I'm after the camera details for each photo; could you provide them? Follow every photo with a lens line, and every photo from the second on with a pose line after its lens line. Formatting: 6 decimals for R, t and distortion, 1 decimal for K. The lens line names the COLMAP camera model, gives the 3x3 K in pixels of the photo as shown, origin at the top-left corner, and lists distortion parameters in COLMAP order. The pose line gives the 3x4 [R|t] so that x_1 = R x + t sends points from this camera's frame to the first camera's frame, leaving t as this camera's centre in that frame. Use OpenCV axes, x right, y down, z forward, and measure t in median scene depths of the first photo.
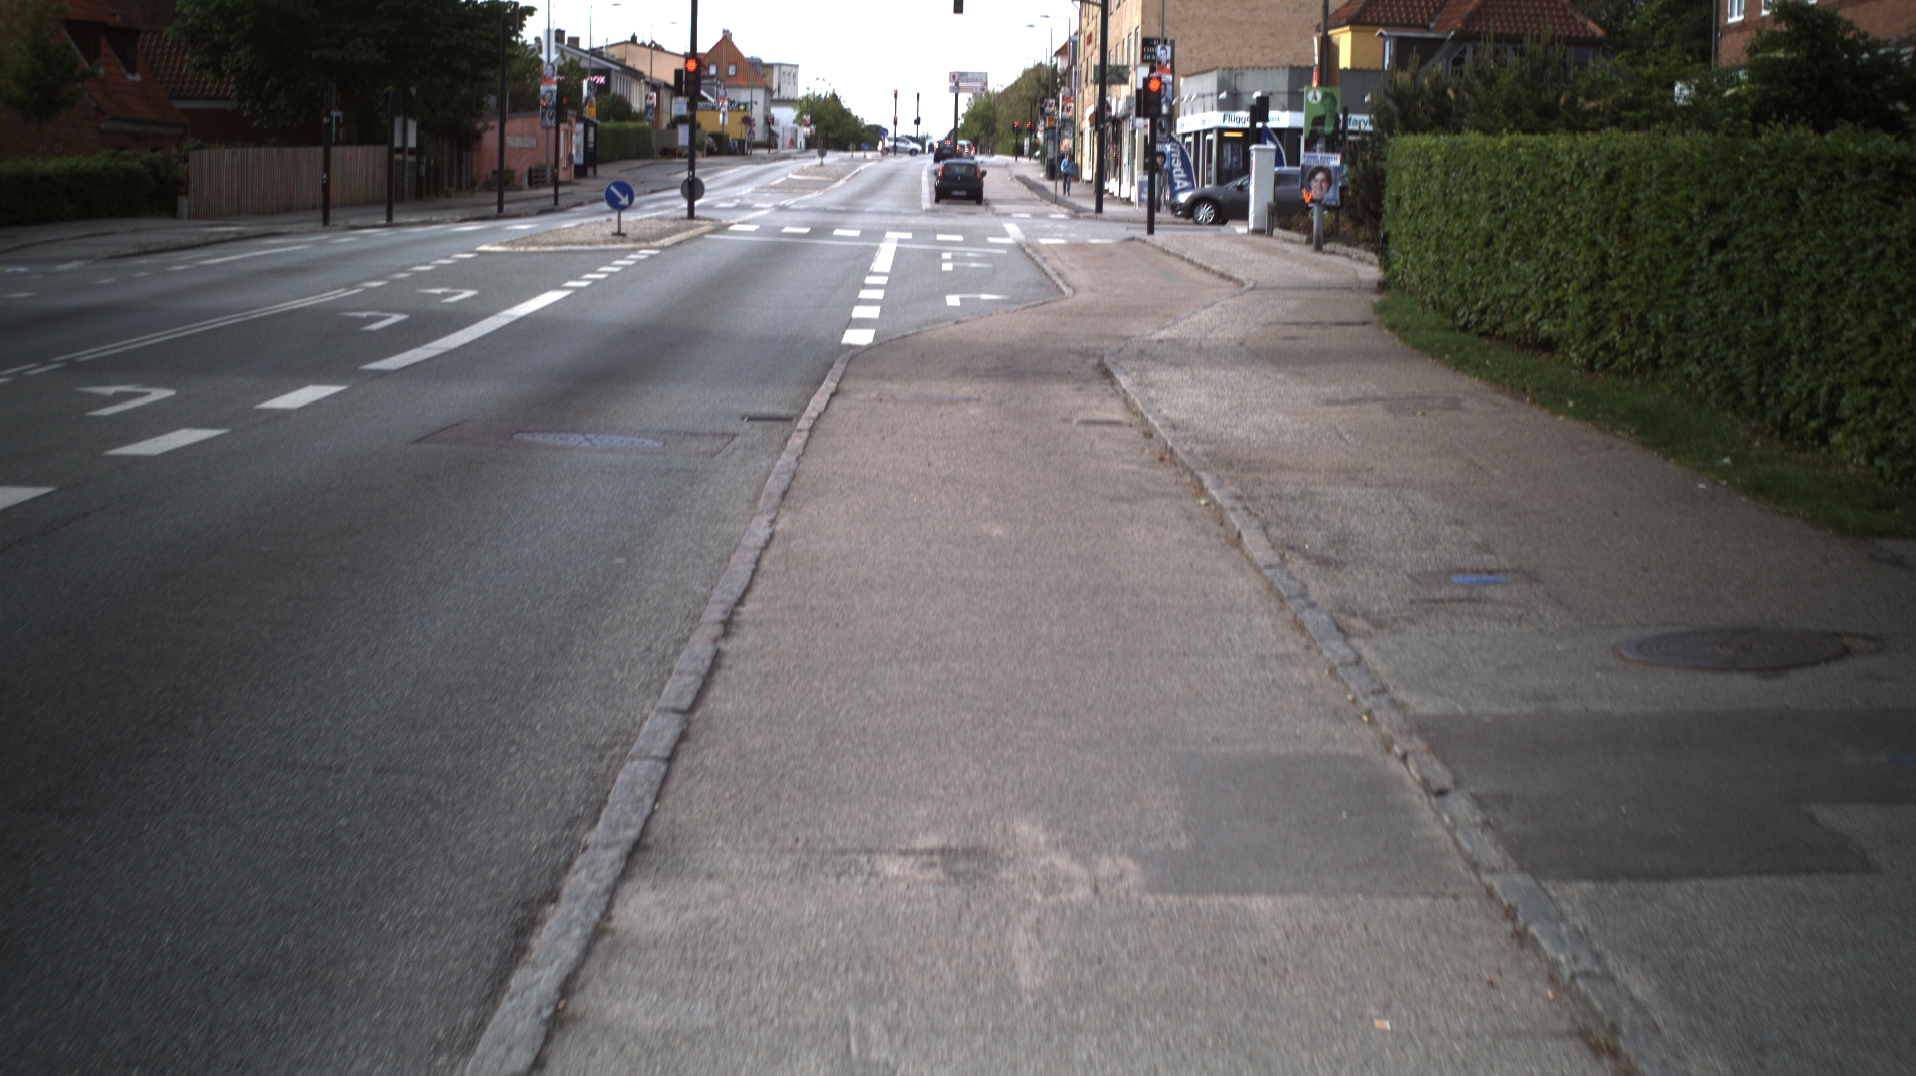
lens RADIAL K [[3405.1, 0, 958.0], [0, 3405.1, 538.0], [0, 0, 1]] dist [-0.291385, 0.362090]
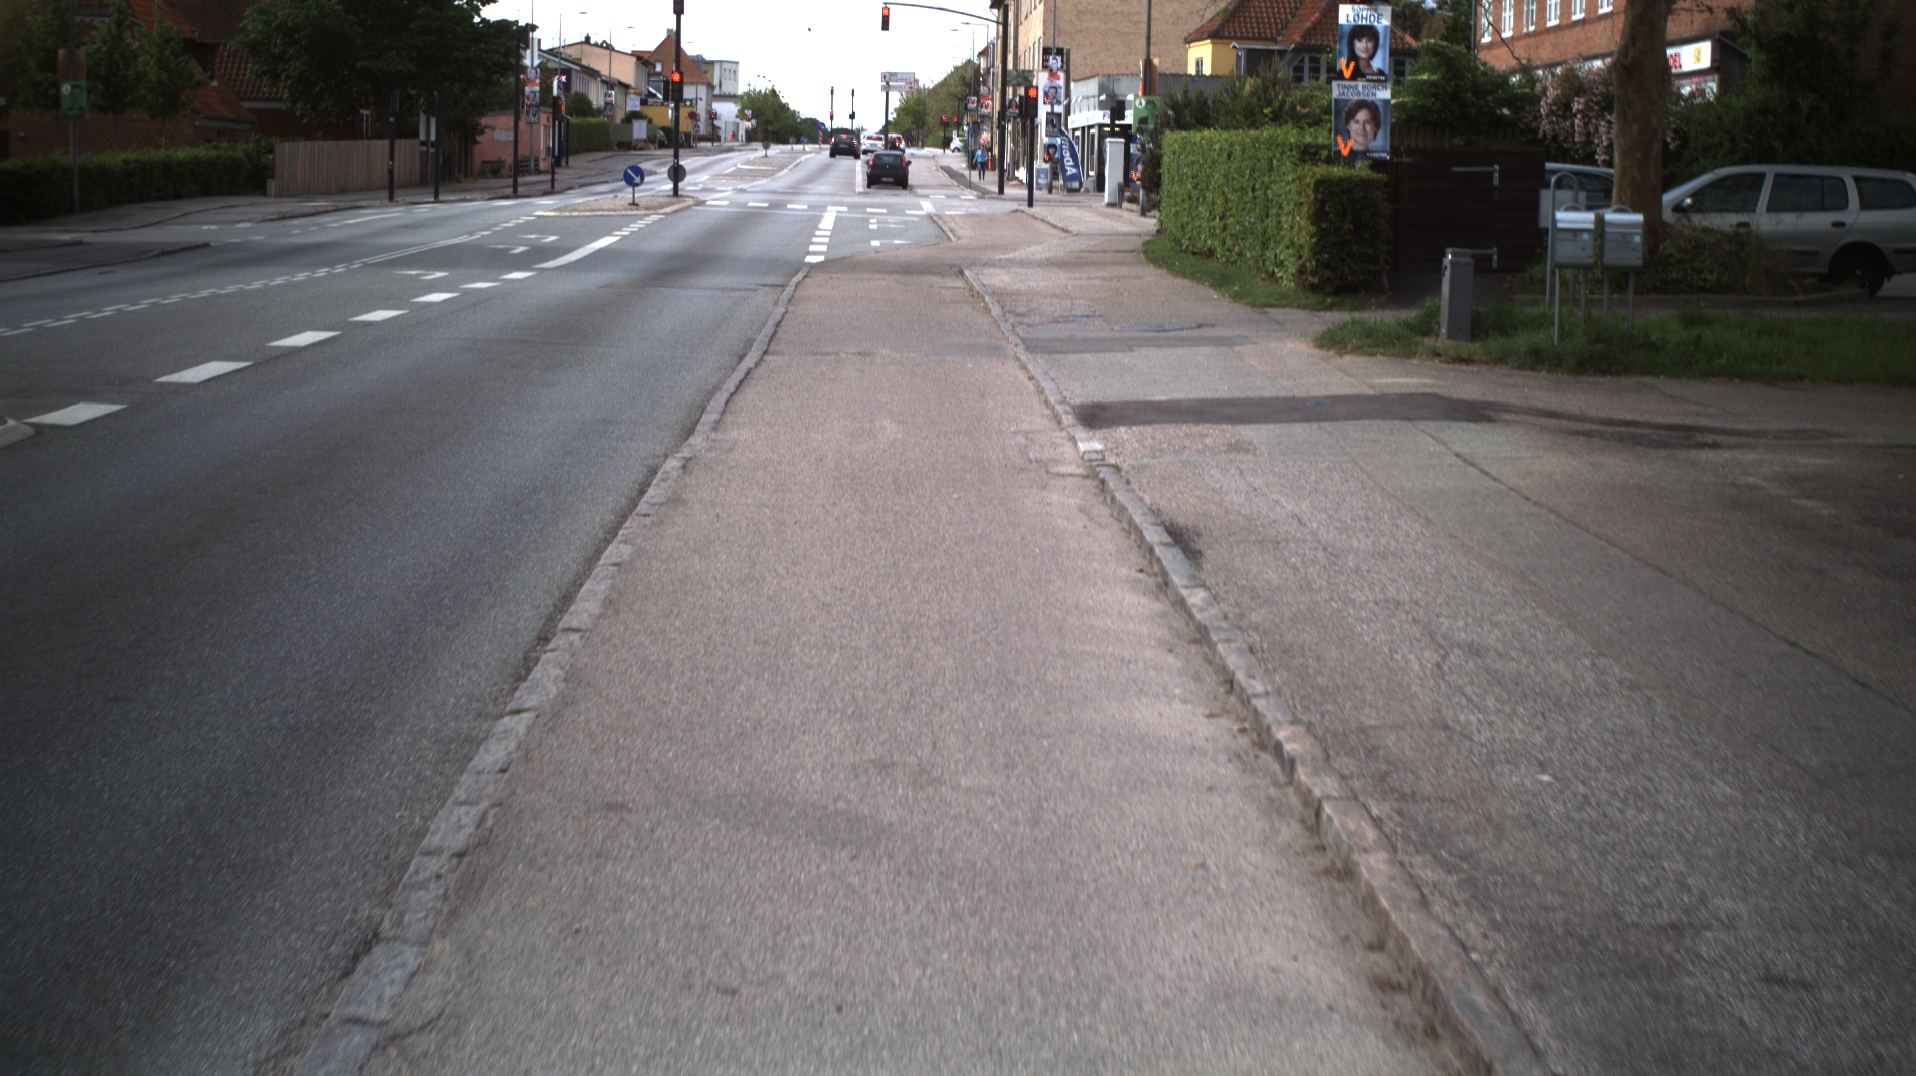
lens RADIAL K [[3405.1, 0, 958.0], [0, 3405.1, 538.0], [0, 0, 1]] dist [-0.291385, 0.362090]
pose [[0.999819, -0.002065, 0.018919, 0.003319], [0.002025, 0.999996, 0.002146, 0.029148], [-0.018923, -0.002107, 0.999819, -0.254607]]
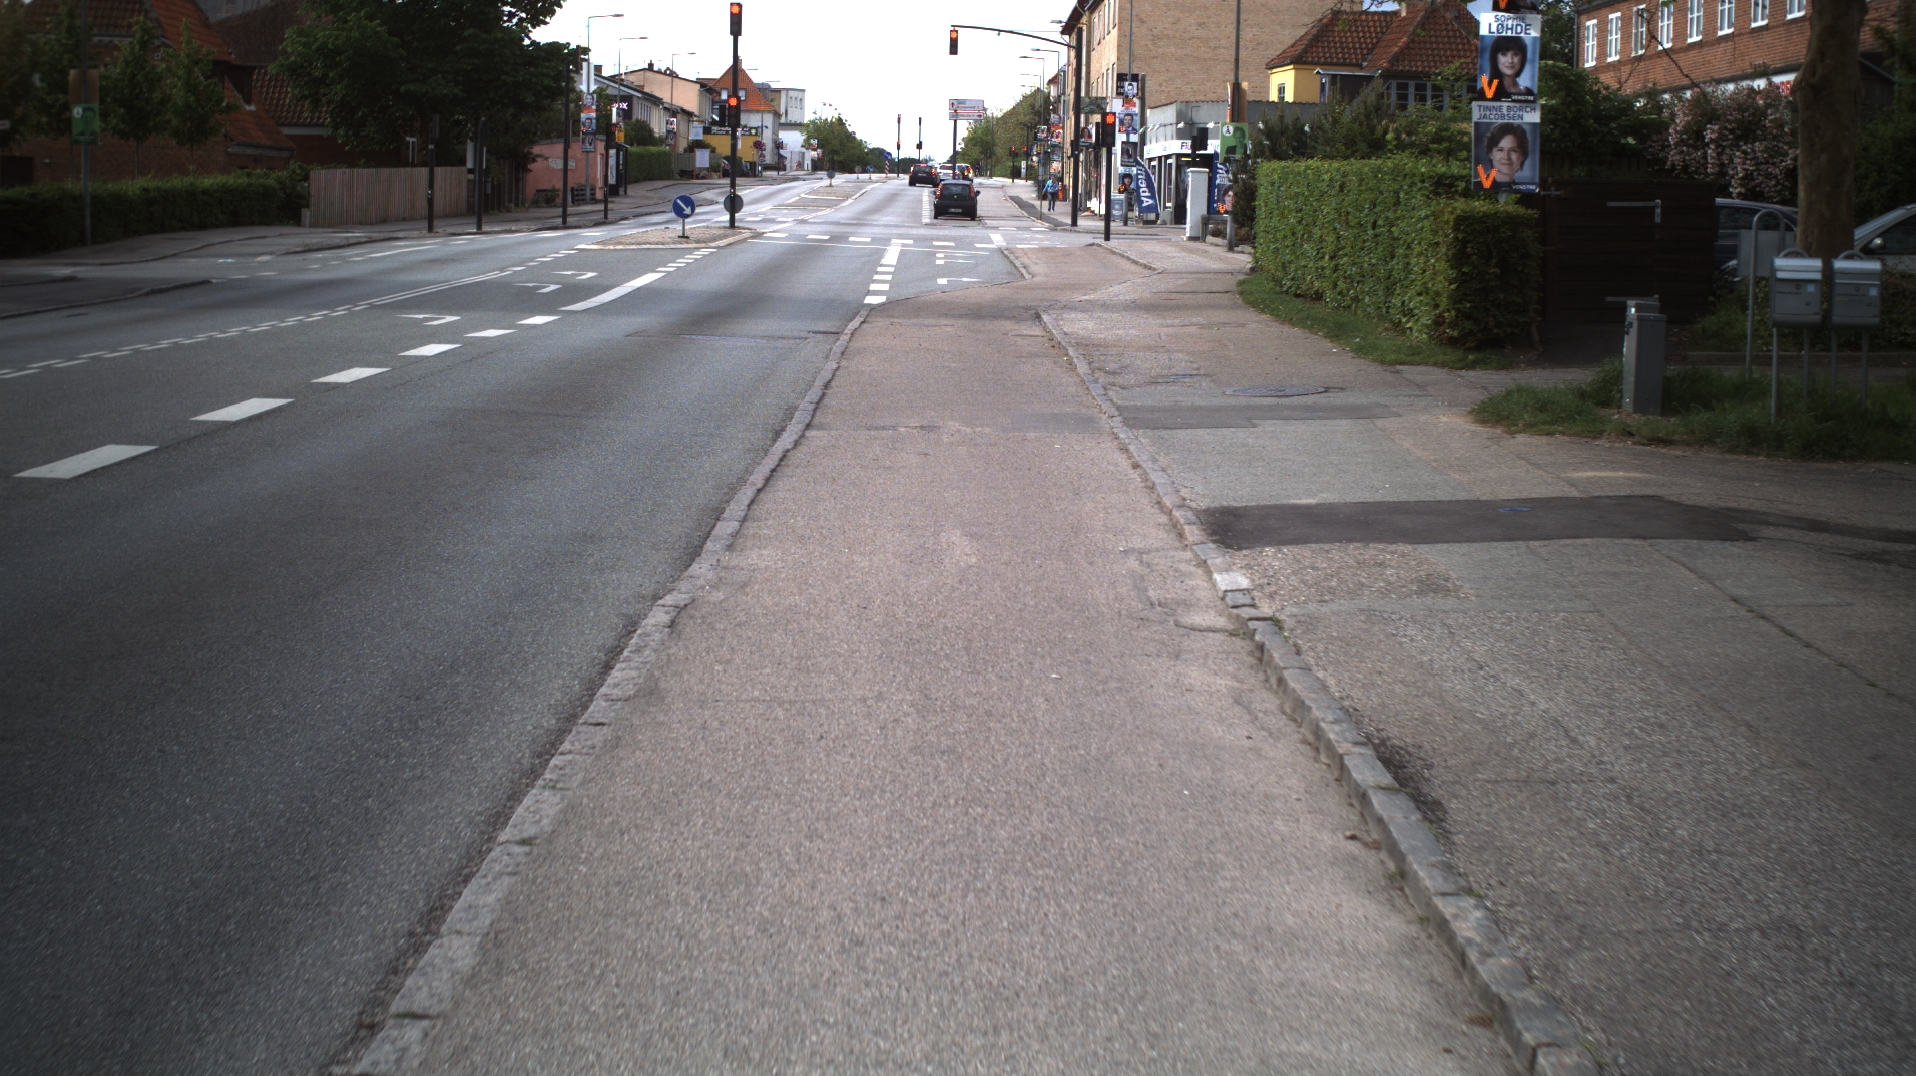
lens RADIAL K [[3405.1, 0, 958.0], [0, 3405.1, 538.0], [0, 0, 1]] dist [-0.291385, 0.362090]
pose [[0.999998, 0.001864, -0.000572, 0.003031], [-0.001868, 0.999977, -0.006558, 0.021989], [0.000560, 0.006559, 0.999978, -0.191018]]
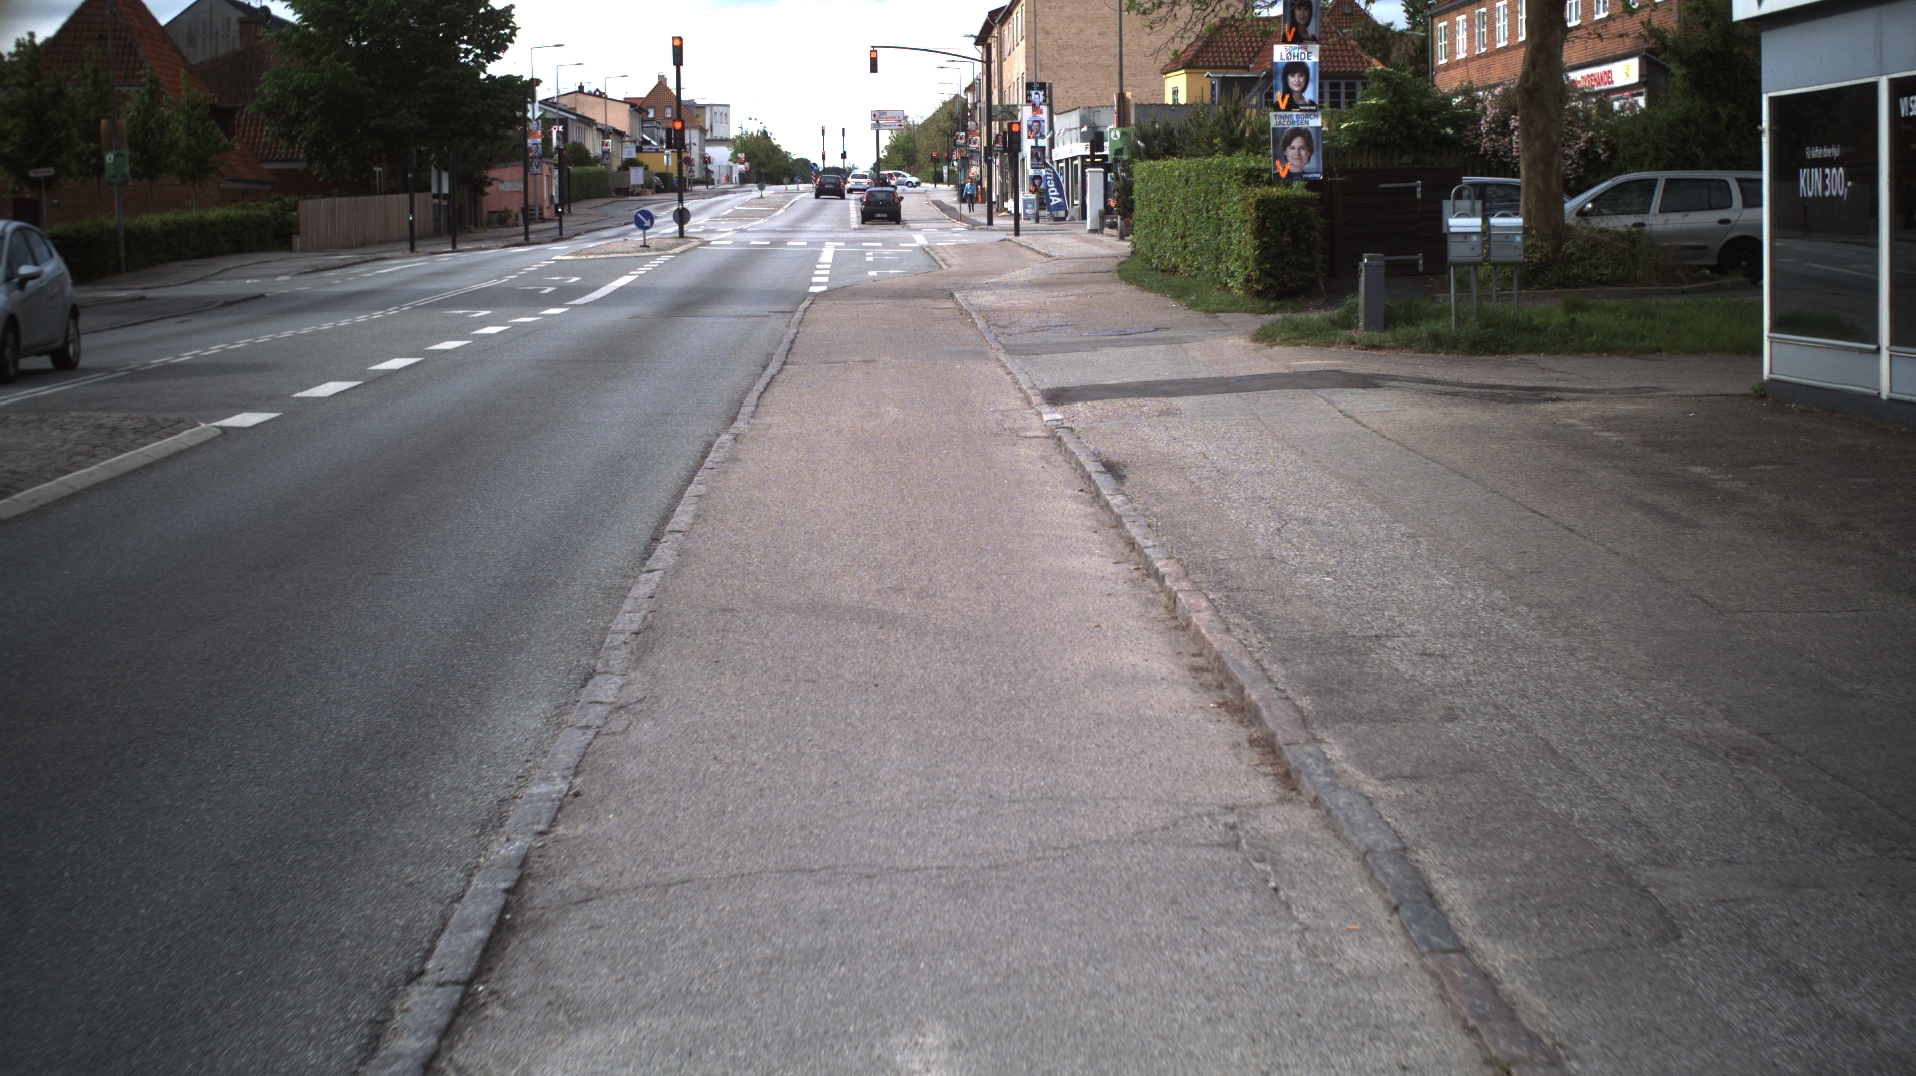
lens RADIAL K [[3405.1, 0, 958.0], [0, 3405.1, 538.0], [0, 0, 1]] dist [-0.291385, 0.362090]
pose [[0.999125, -0.037947, 0.017601, 0.003099], [0.038089, 0.999243, -0.007857, 0.036187], [-0.017290, 0.008521, 0.999814, -0.318213]]
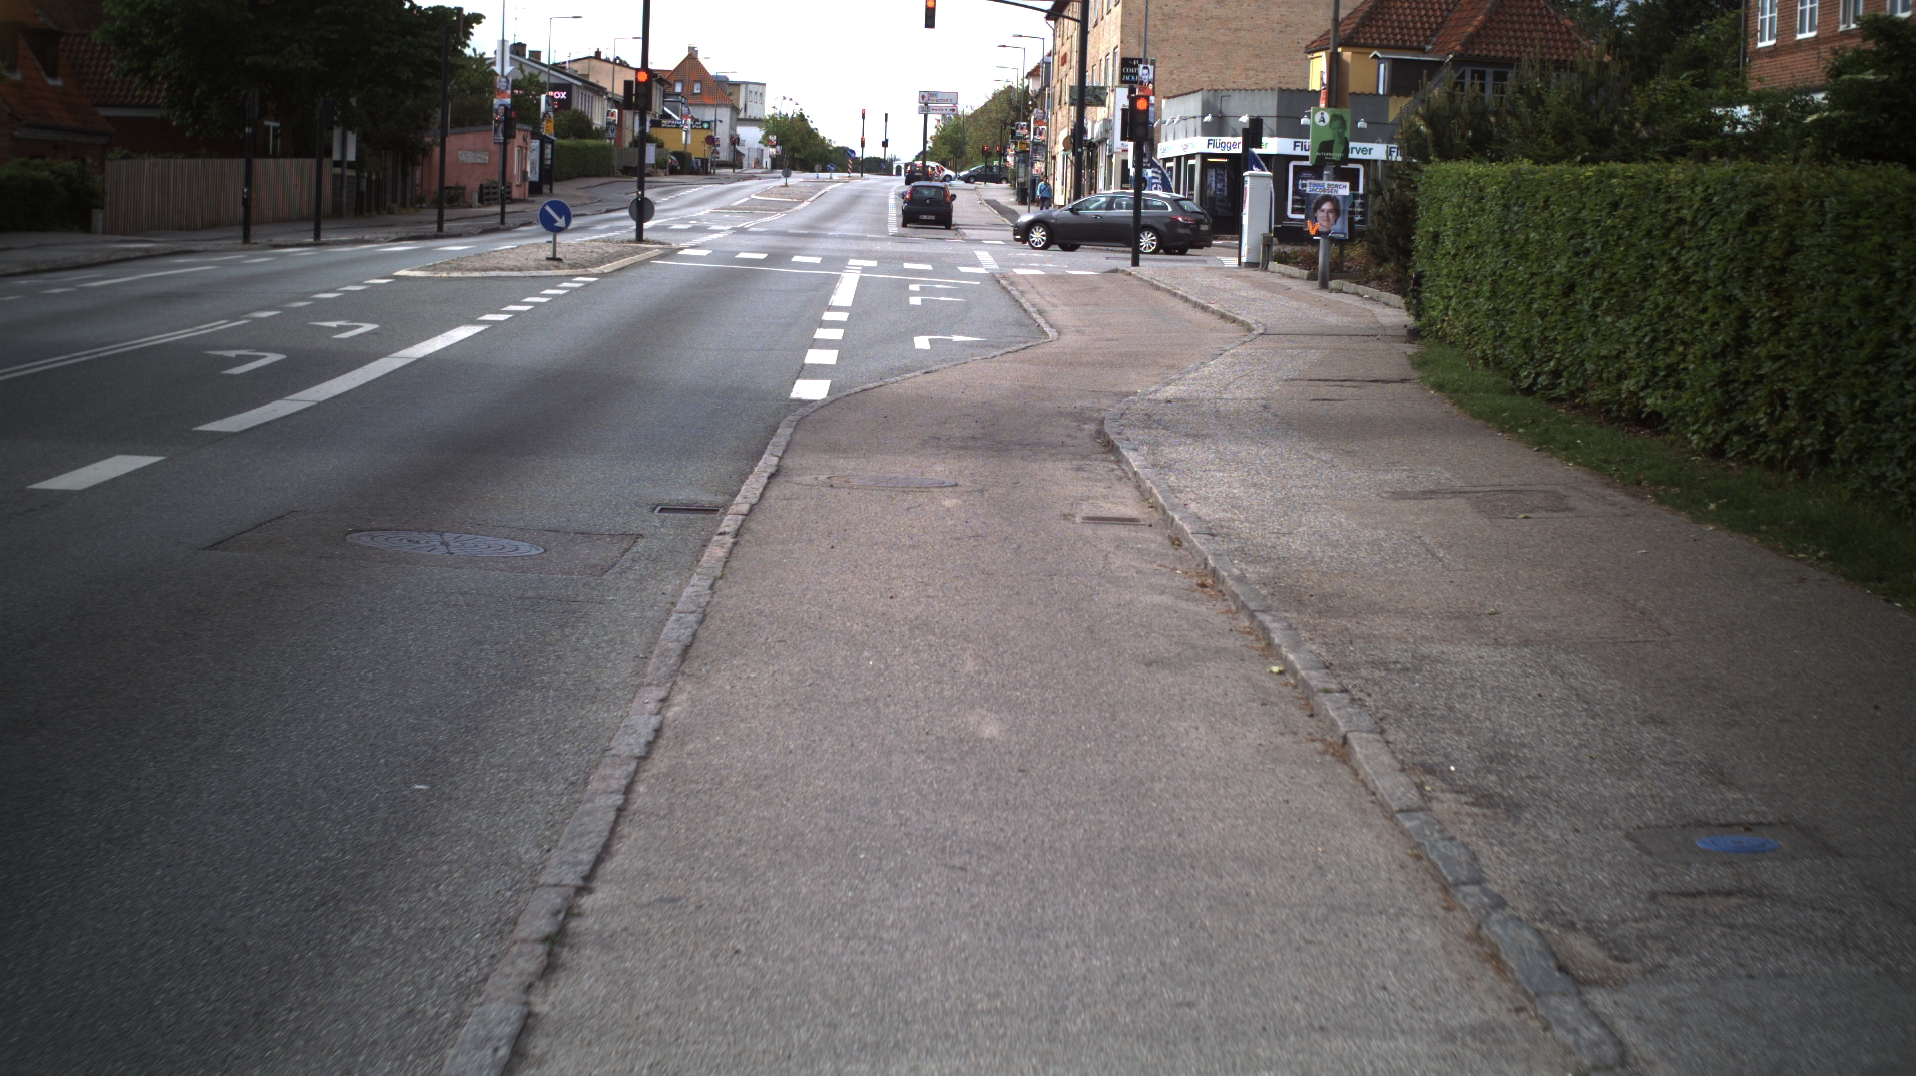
lens RADIAL K [[3405.1, 0, 958.0], [0, 3405.1, 538.0], [0, 0, 1]] dist [-0.291385, 0.362090]
pose [[0.999841, 0.013966, 0.011076, -0.000579], [-0.013892, 0.999881, -0.006772, -0.007069], [-0.011169, 0.006617, 0.999916, 0.063468]]
